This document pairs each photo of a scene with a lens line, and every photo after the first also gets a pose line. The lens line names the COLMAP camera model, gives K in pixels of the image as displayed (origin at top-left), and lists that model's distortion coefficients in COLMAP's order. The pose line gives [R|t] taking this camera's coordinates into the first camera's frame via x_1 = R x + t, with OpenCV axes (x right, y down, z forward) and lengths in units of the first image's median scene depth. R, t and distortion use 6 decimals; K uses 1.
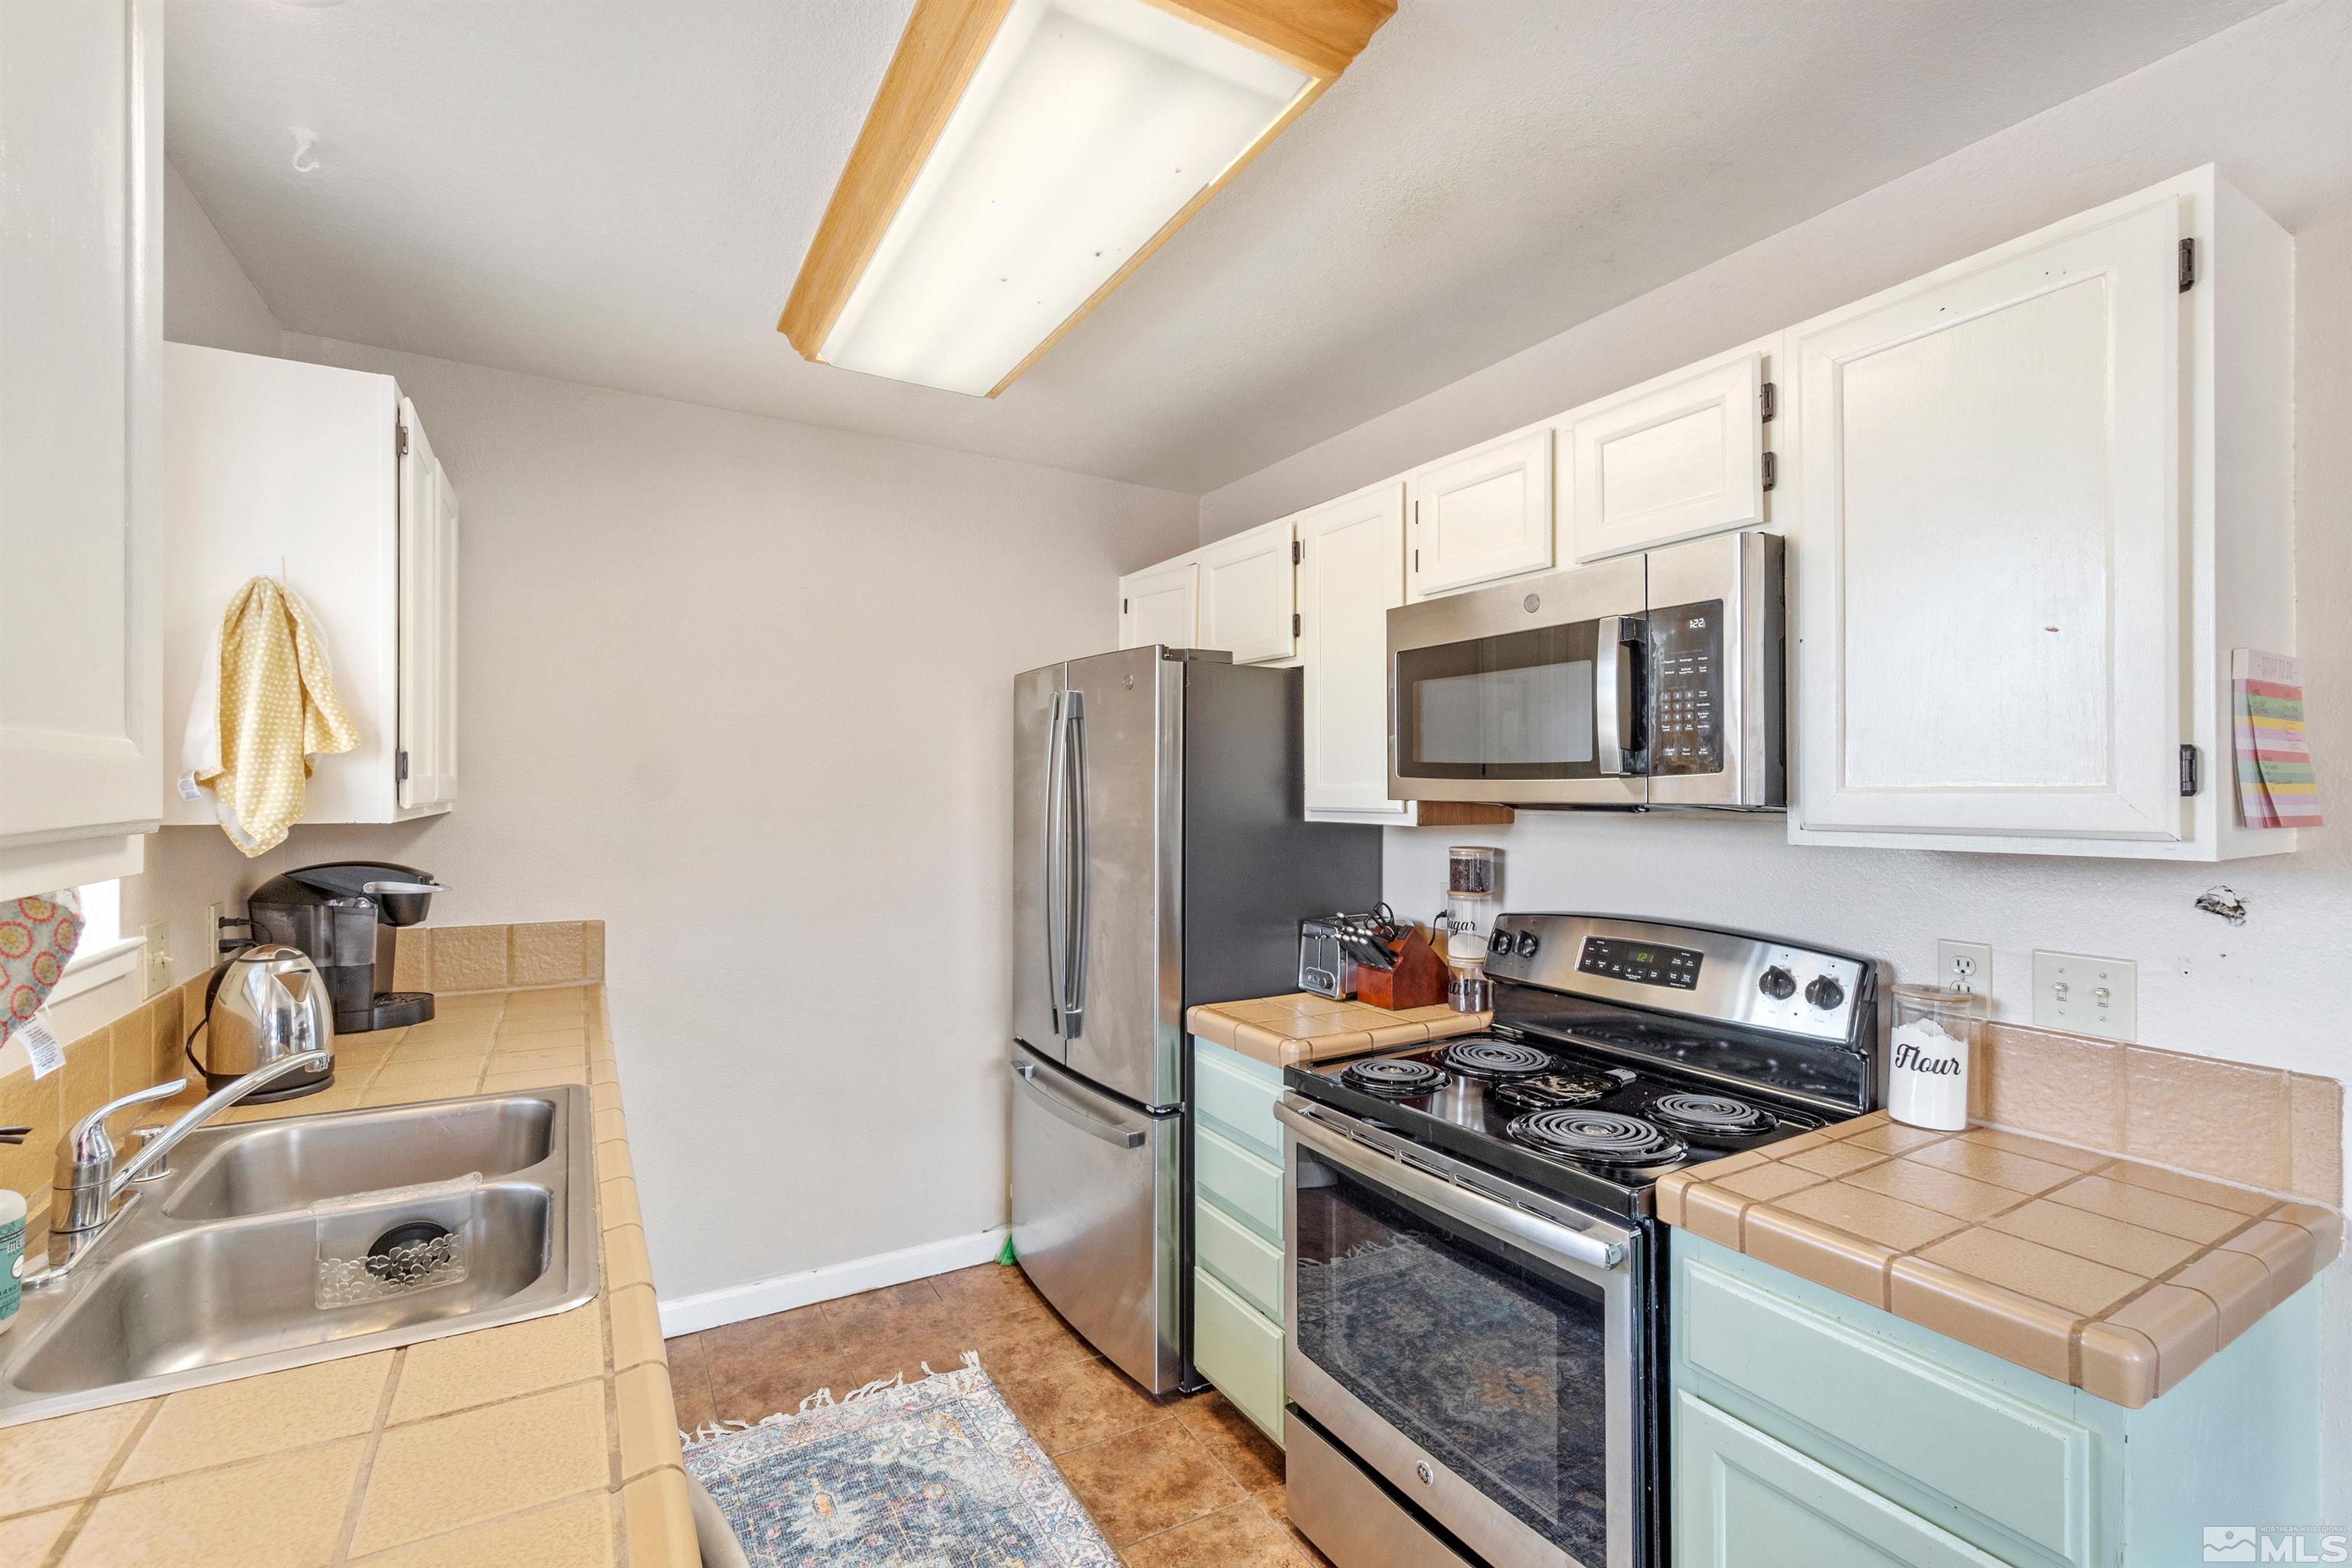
lens RADIAL K [[1013.2, 0, 1173.5], [0, 1013.2, 789.2], [0, 0, 1]] dist [-0.005825, 0.000572]
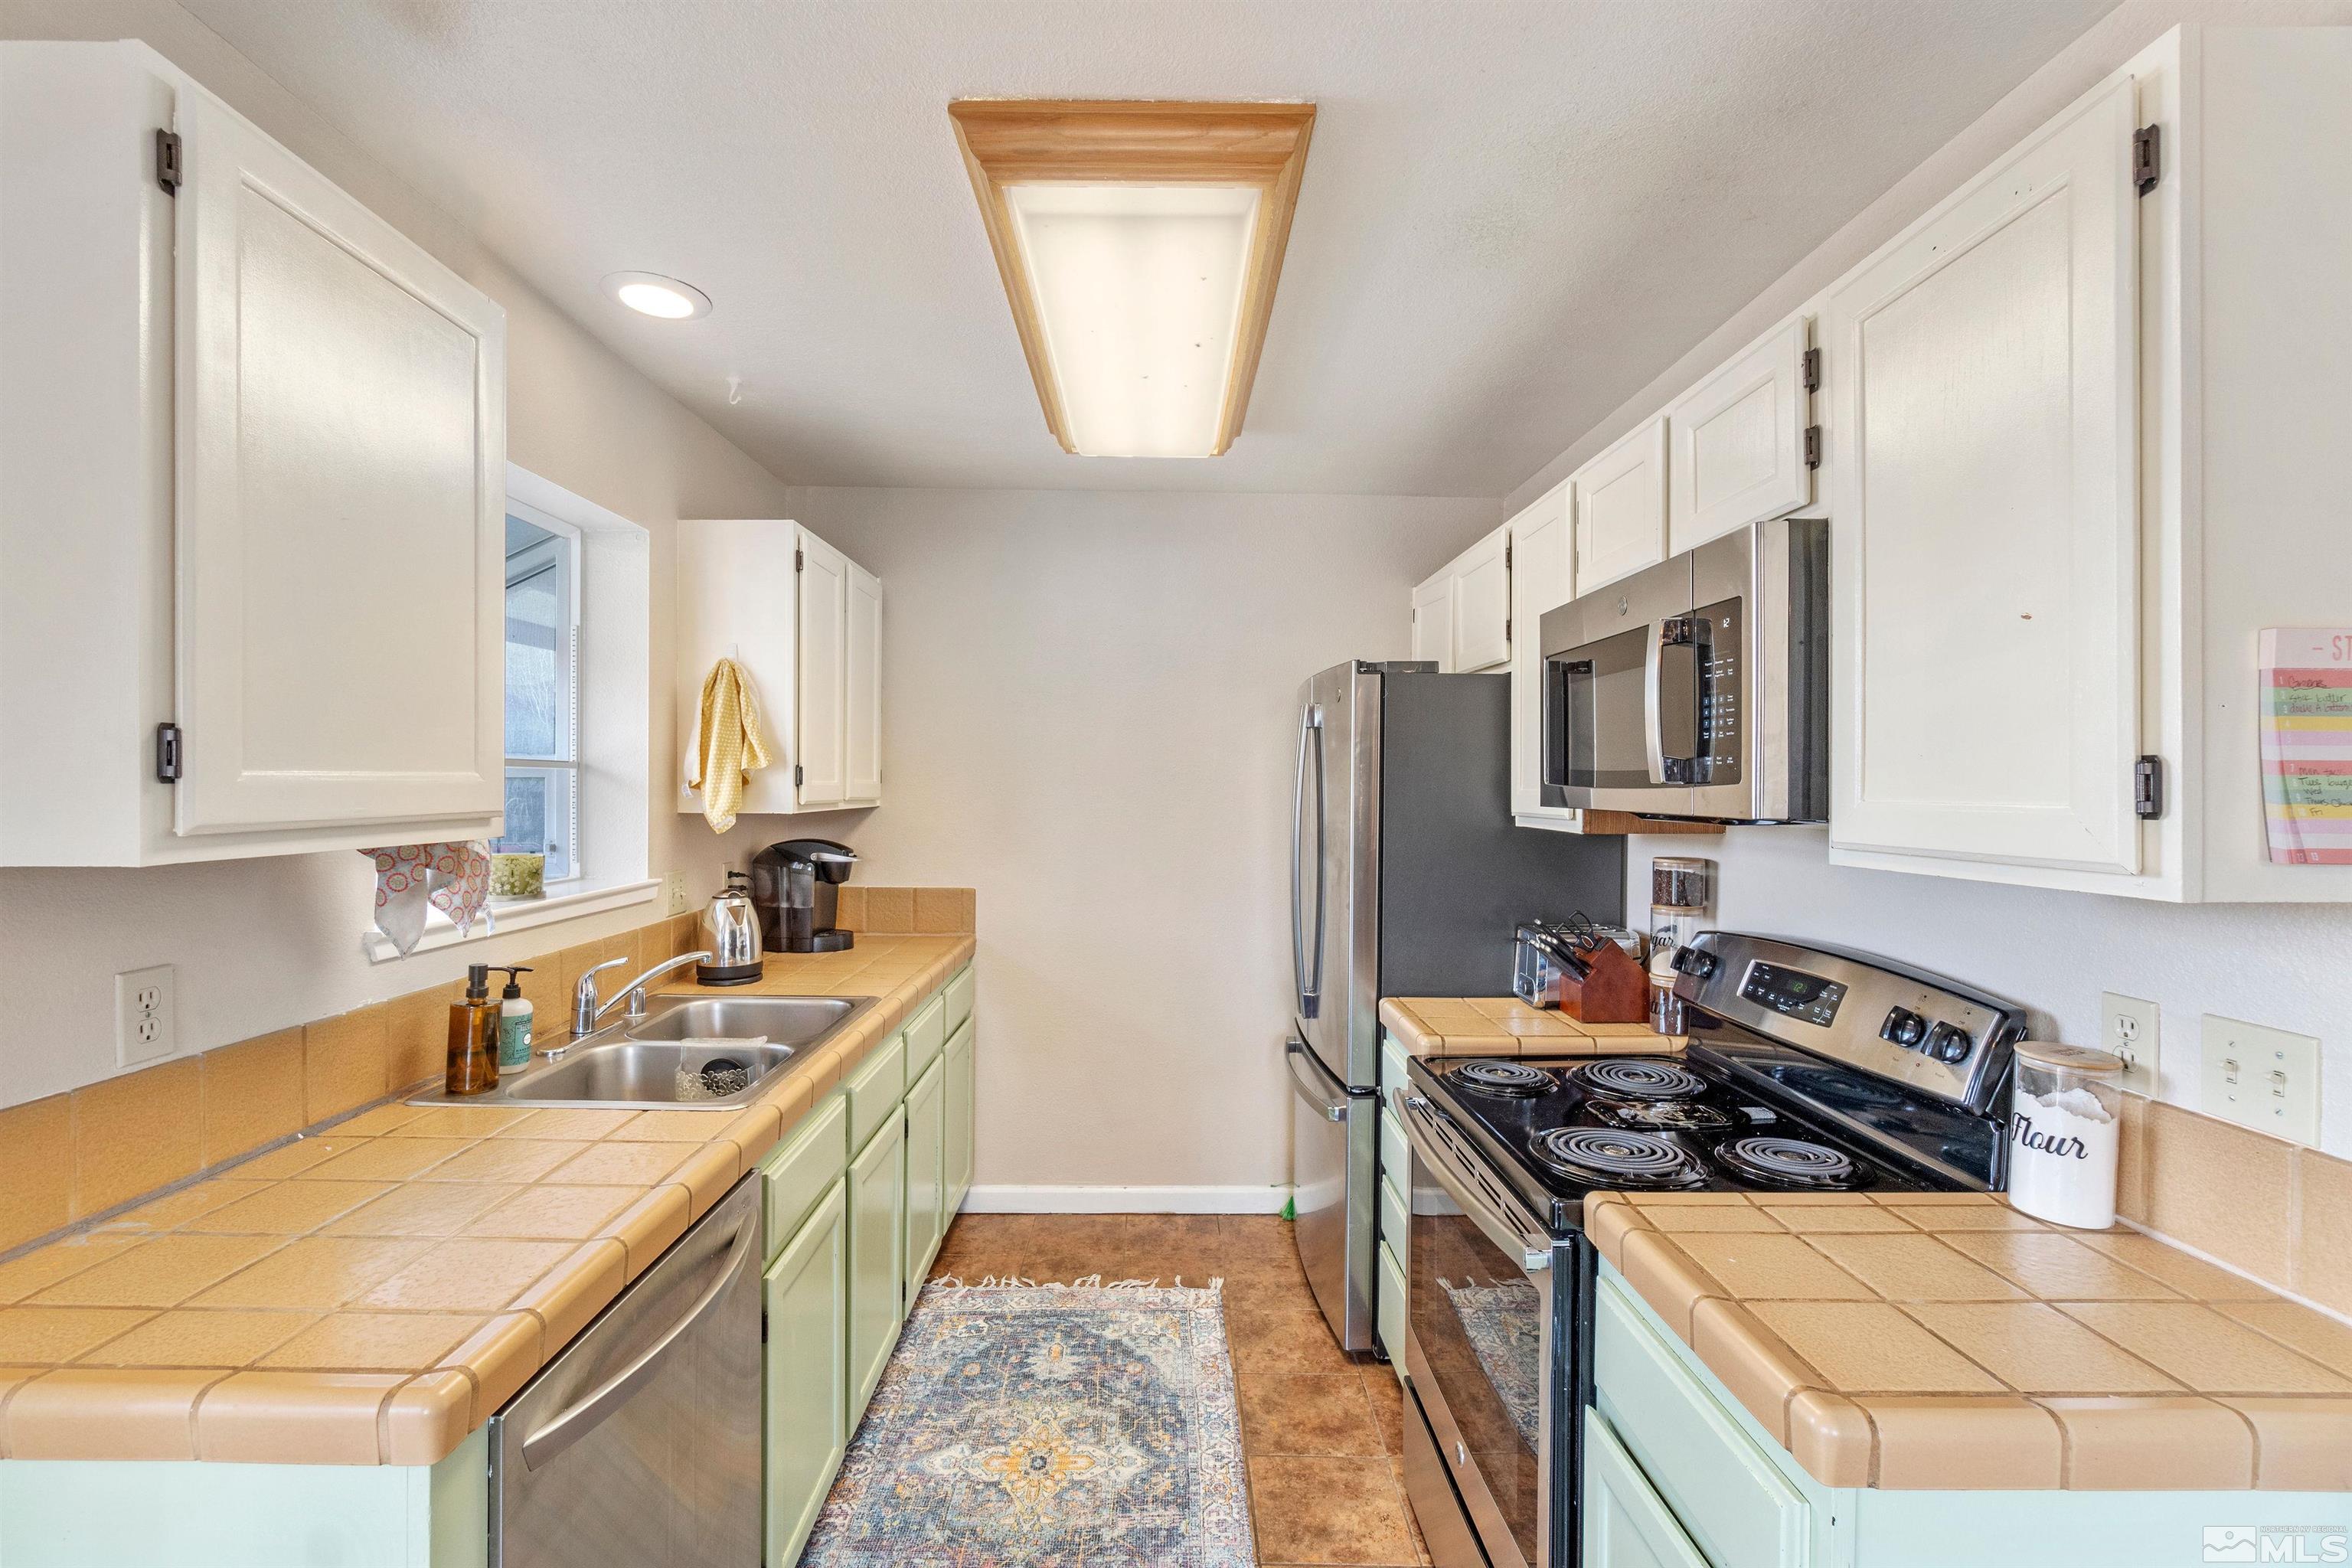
lens RADIAL K [[1013.2, 0, 1177.8], [0, 1013.2, 784.9], [0, 0, 1]] dist [-0.005825, 0.000572]
pose [[0.872666, 0.003197, -0.488308, 0.437989], [-0.003447, 0.999994, 0.000385, -0.011164], [0.488306, 0.001347, 0.872671, -0.045821]]
